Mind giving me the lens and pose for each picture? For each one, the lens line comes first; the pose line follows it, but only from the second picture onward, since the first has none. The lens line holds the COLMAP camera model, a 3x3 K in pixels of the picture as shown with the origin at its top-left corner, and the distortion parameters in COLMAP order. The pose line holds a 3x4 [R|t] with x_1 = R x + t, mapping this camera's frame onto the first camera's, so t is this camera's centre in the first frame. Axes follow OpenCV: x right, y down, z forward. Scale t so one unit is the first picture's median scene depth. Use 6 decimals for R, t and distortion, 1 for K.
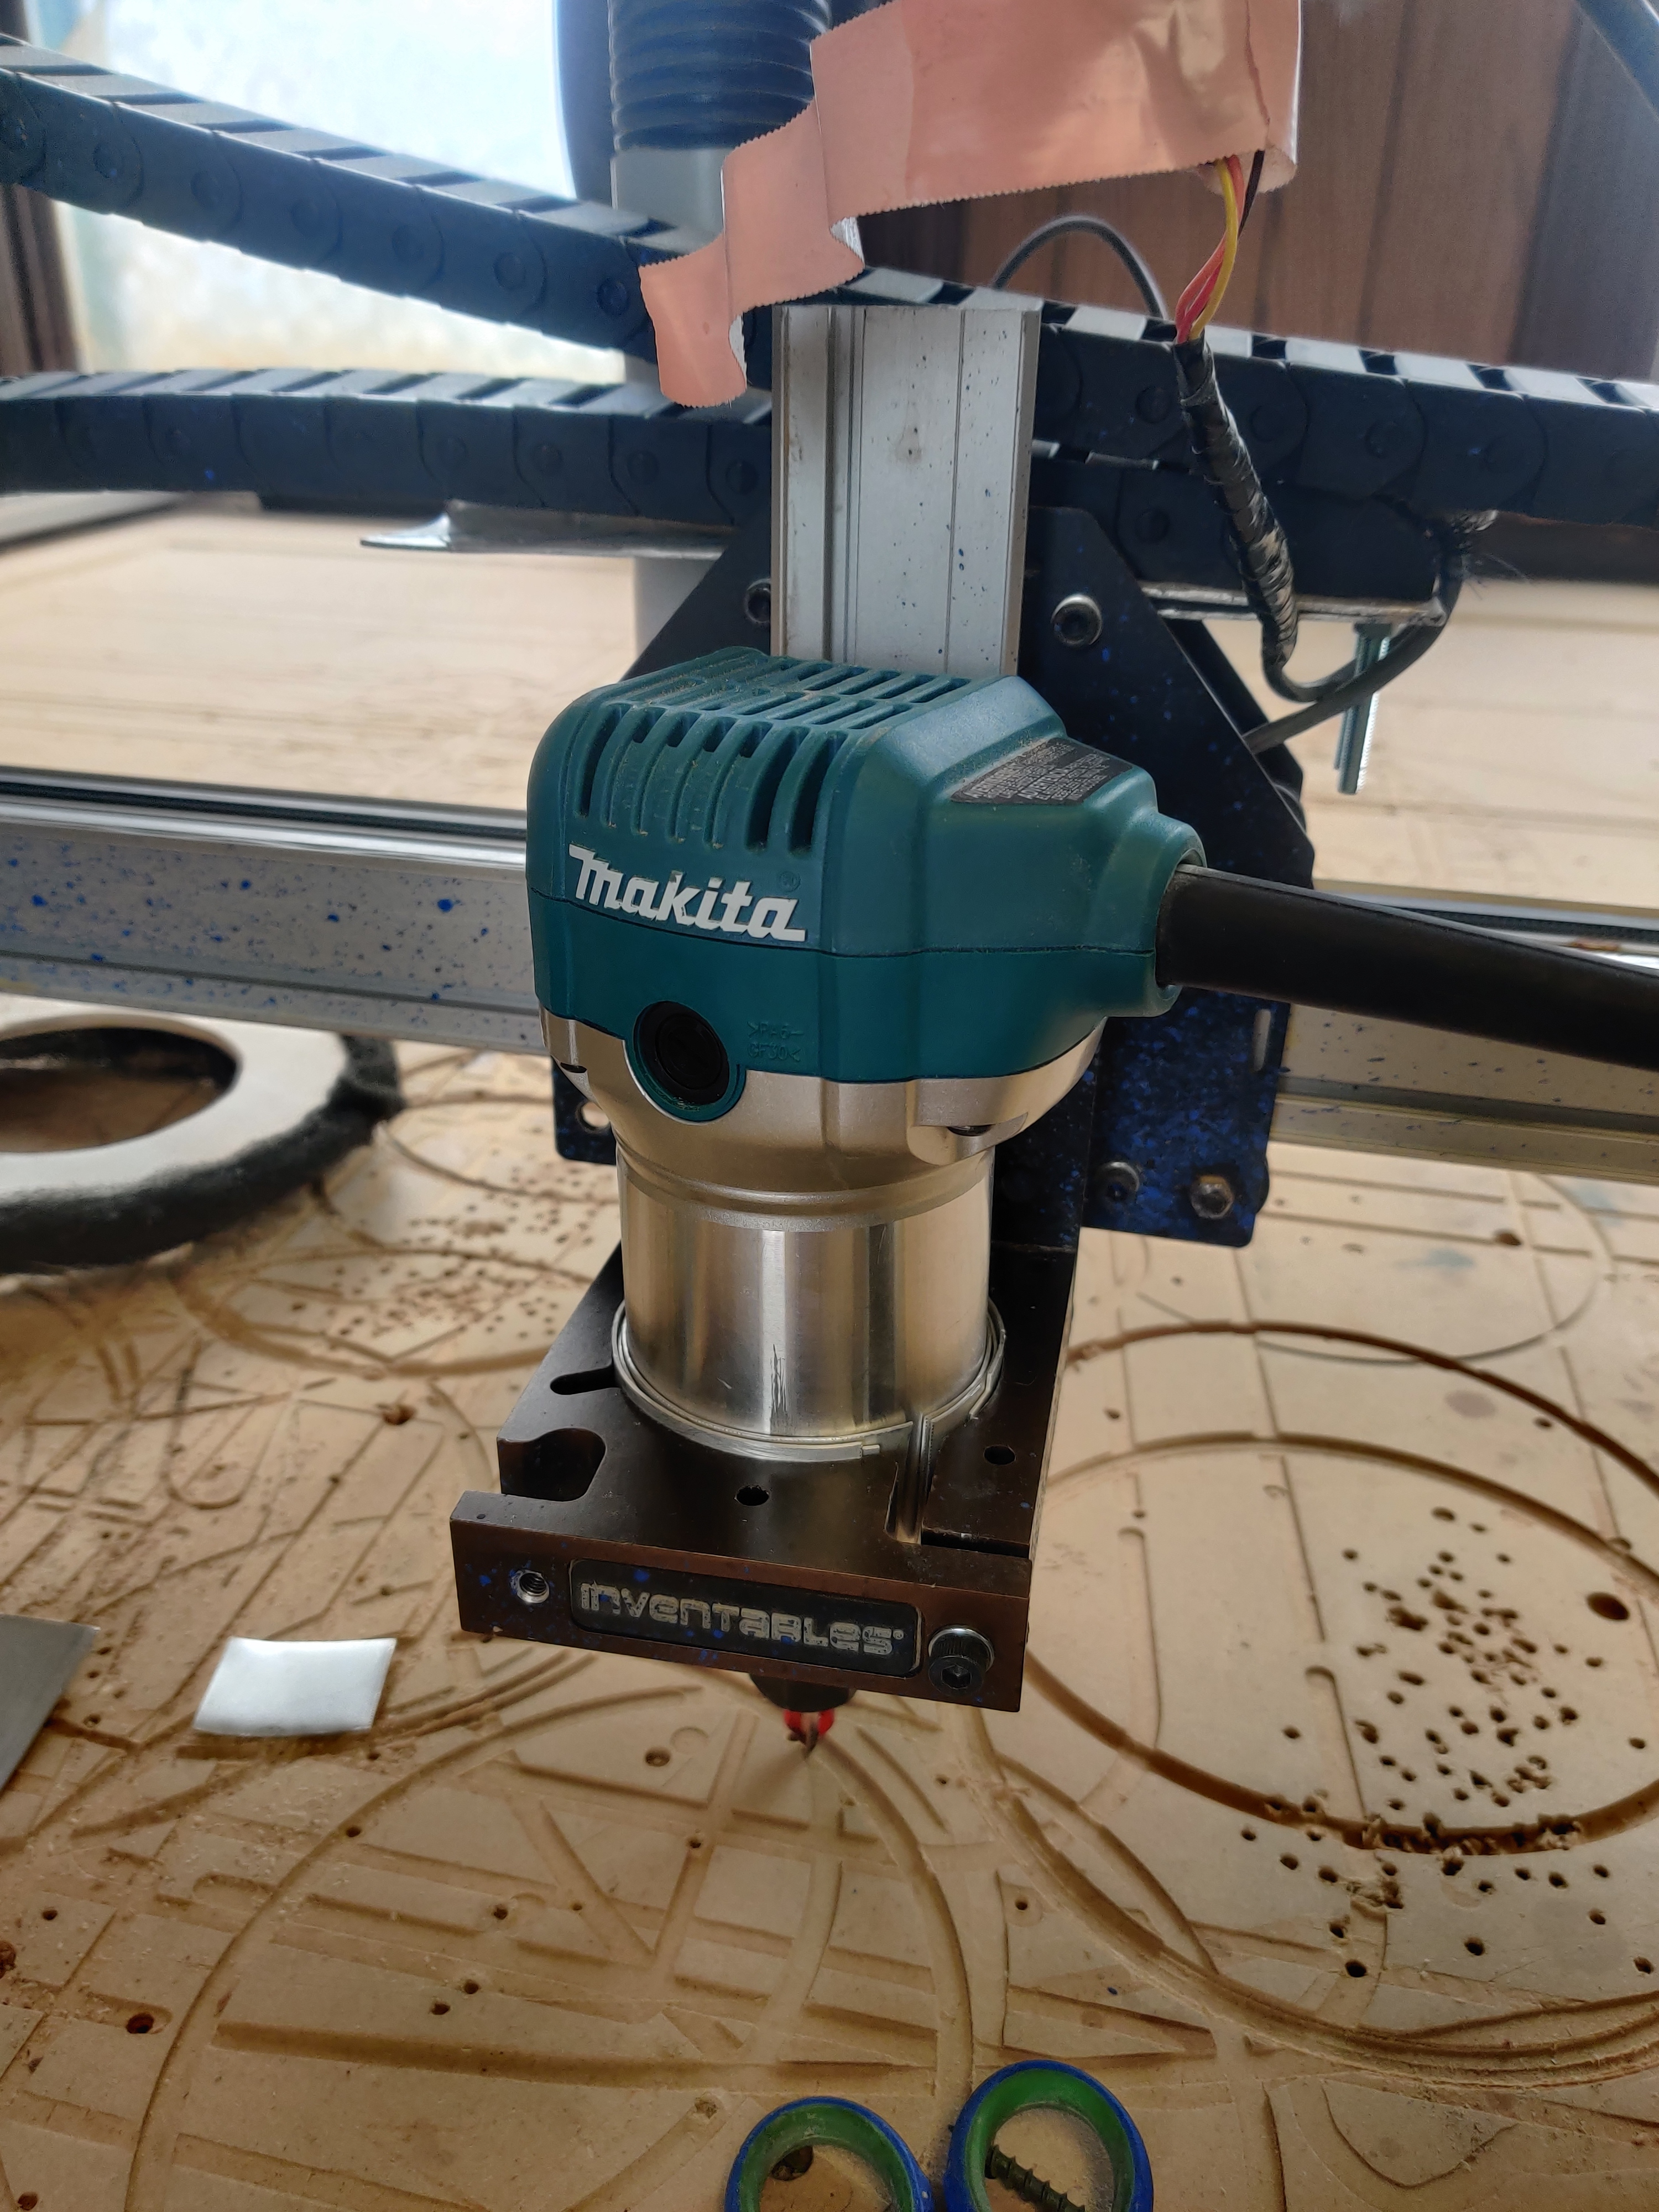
lens RADIAL K [[1697.4, 0, 815.1], [0, 1697.4, 1135.1], [0, 0, 1]] dist [0.008063, 0.005055]
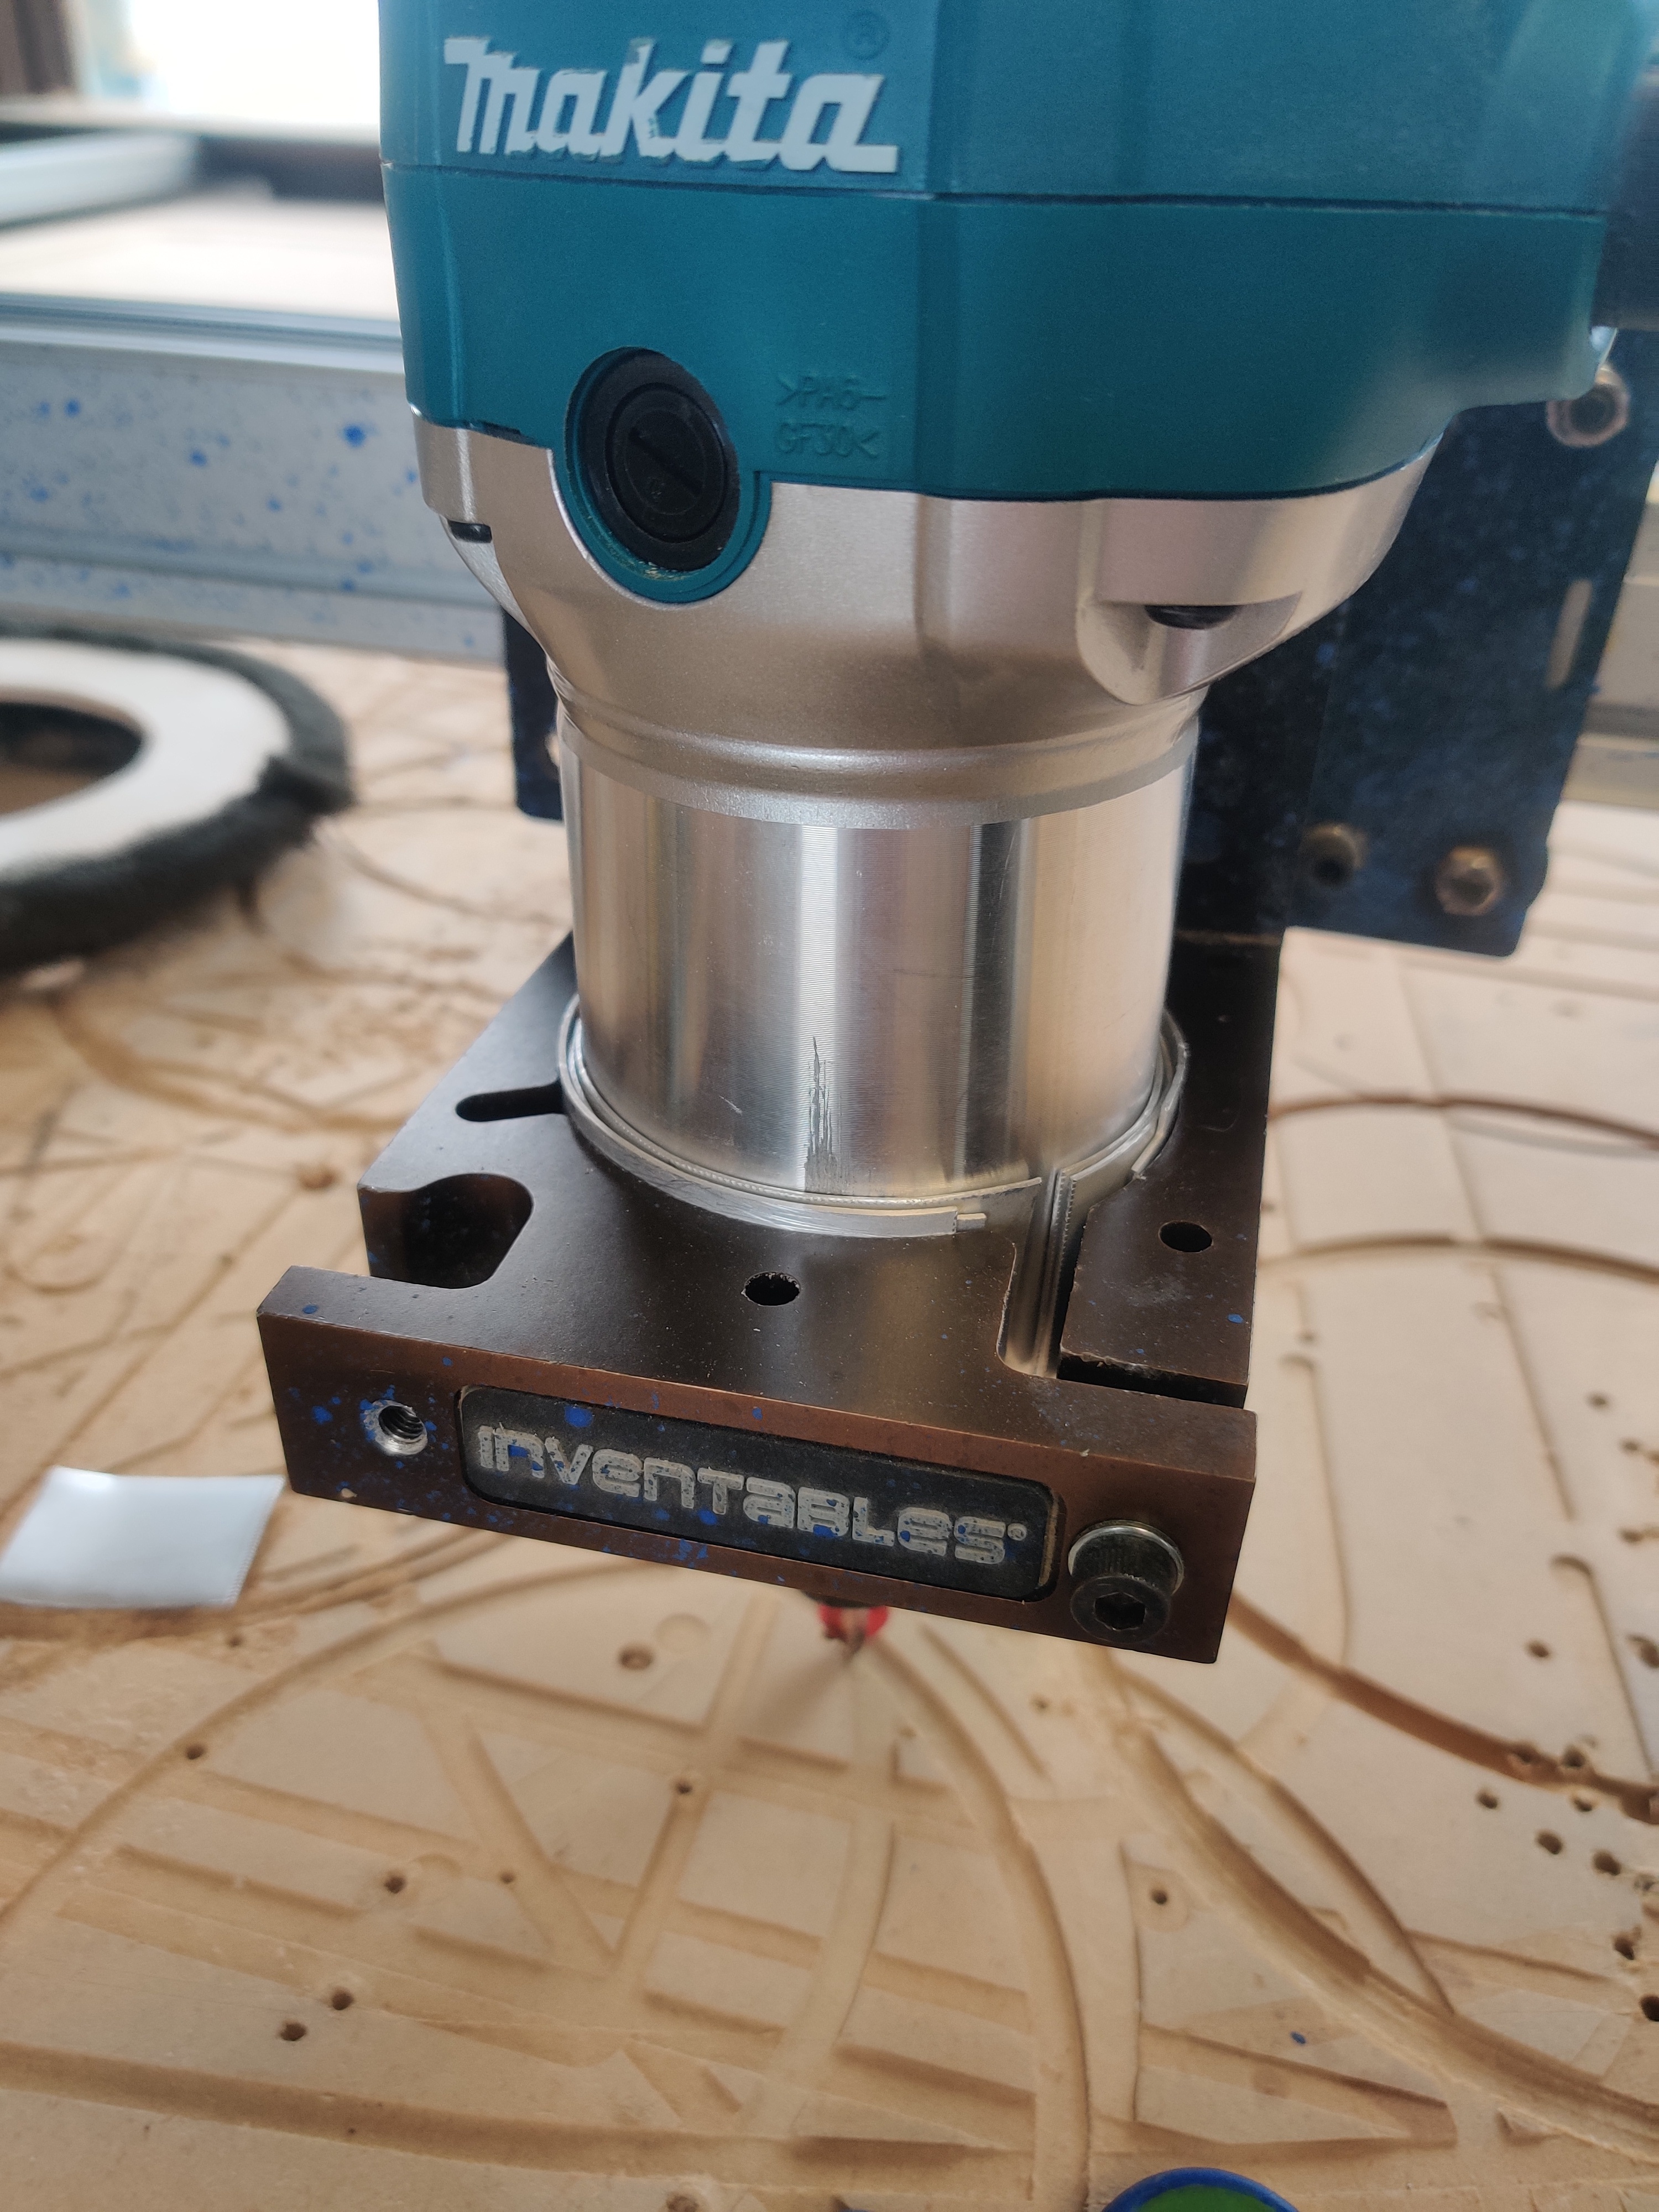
lens RADIAL K [[1732.6, 0, 829.5], [0, 1732.6, 1106.0], [0, 0, 1]] dist [-0.001062, -0.006229]
pose [[0.999440, 0.027368, -0.019228, -0.005860], [-0.025466, 0.995338, 0.093031, 0.077672], [0.021684, -0.092489, 0.995478, 0.341647]]
